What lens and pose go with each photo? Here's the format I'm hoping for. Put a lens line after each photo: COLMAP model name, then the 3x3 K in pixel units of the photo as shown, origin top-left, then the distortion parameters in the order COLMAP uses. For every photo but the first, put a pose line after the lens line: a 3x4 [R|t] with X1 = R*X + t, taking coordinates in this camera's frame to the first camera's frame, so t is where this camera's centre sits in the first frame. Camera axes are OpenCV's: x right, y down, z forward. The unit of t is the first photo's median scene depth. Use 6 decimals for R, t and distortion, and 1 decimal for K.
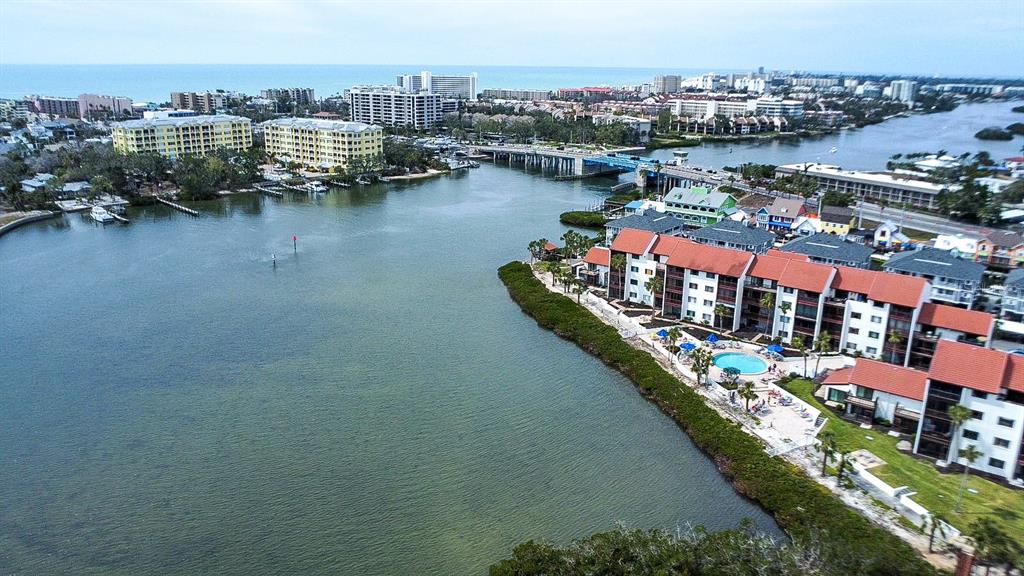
lens RADIAL K [[739.3, 0, 512.0], [0, 739.3, 288.0], [0, 0, 1]] dist [-0.019148, -0.023592]
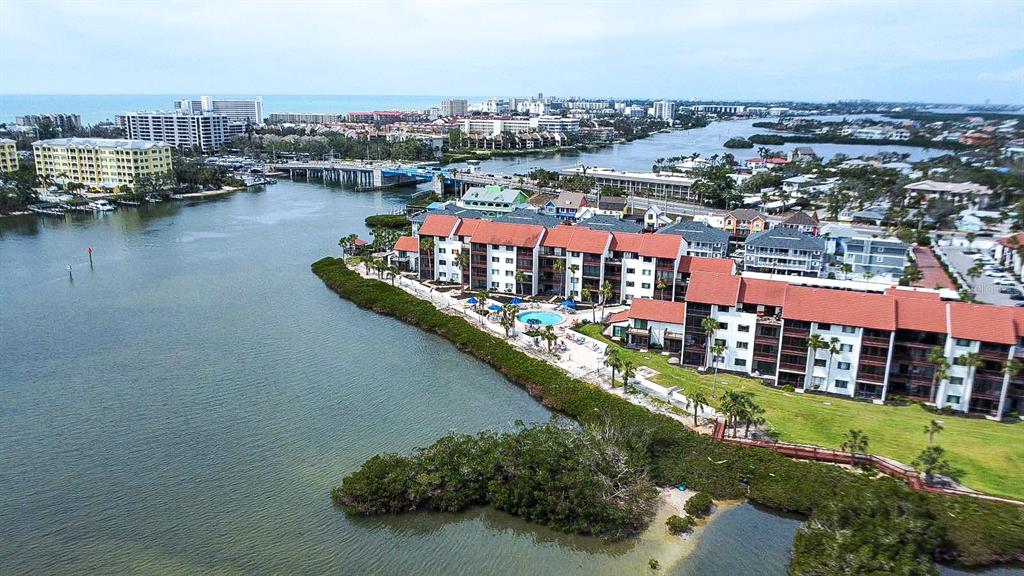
lens RADIAL K [[739.3, 0, 512.0], [0, 739.3, 288.0], [0, 0, 1]] dist [-0.019148, -0.023592]
pose [[0.961955, -0.070978, 0.263825, -0.022683], [0.080170, 0.996487, -0.024225, 0.052864], [-0.261179, 0.044454, 0.964266, -0.067138]]
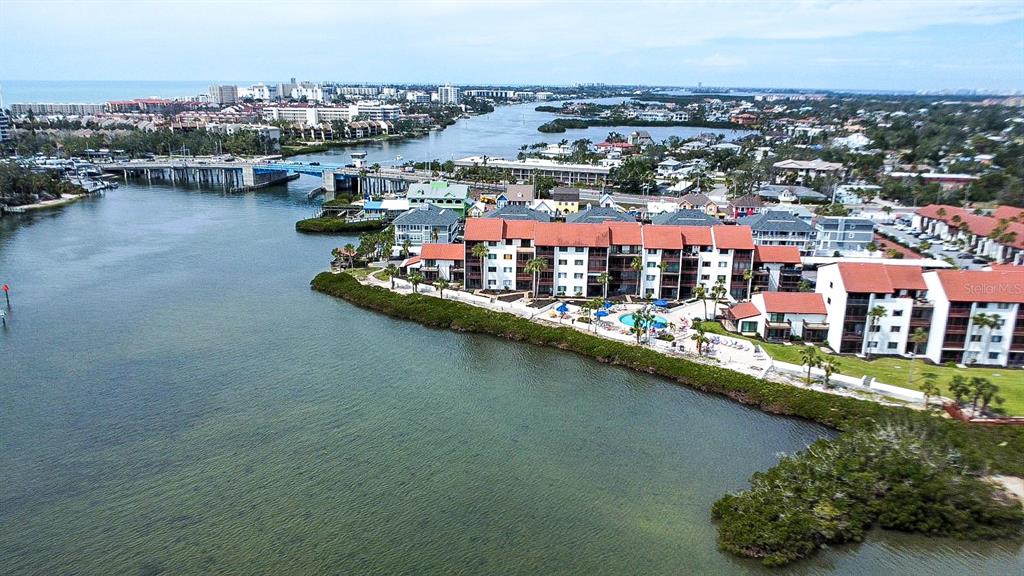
lens RADIAL K [[739.3, 0, 512.0], [0, 739.3, 288.0], [0, 0, 1]] dist [-0.019148, -0.023592]
pose [[0.824010, -0.153510, 0.545383, -0.300699], [0.161549, 0.986295, 0.033533, -0.010213], [-0.543056, 0.060475, 0.837516, 0.117514]]
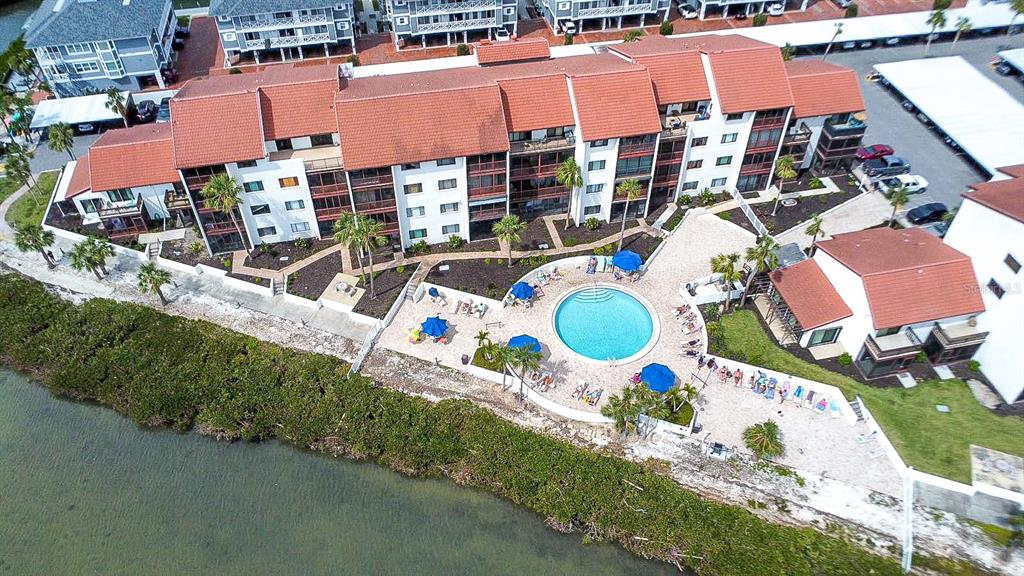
lens RADIAL K [[739.3, 0, 512.0], [0, 739.3, 288.0], [0, 0, 1]] dist [-0.019148, -0.023592]
pose [[0.644549, -0.547149, 0.534027, -0.006179], [0.228263, 0.804330, 0.548589, -0.153038], [-0.729694, -0.231694, 0.643324, 0.472185]]
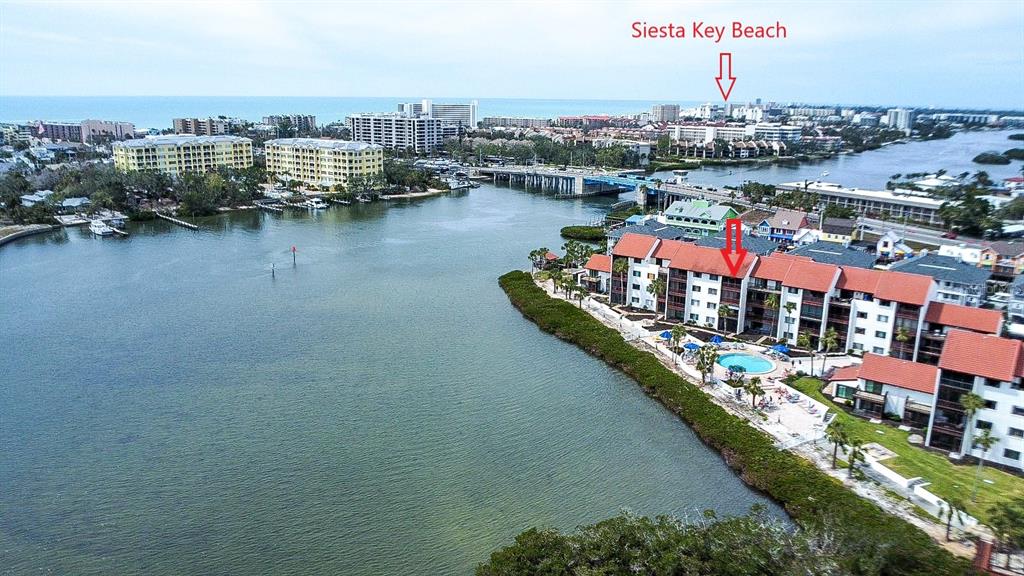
lens RADIAL K [[739.3, 0, 512.0], [0, 739.3, 288.0], [0, 0, 1]] dist [-0.019148, -0.023592]
pose [[1.000000, 0.000238, 0.000383, -0.001299], [-0.000222, 0.999169, -0.040762, 0.027872], [-0.000393, 0.040762, 0.999169, 0.009414]]
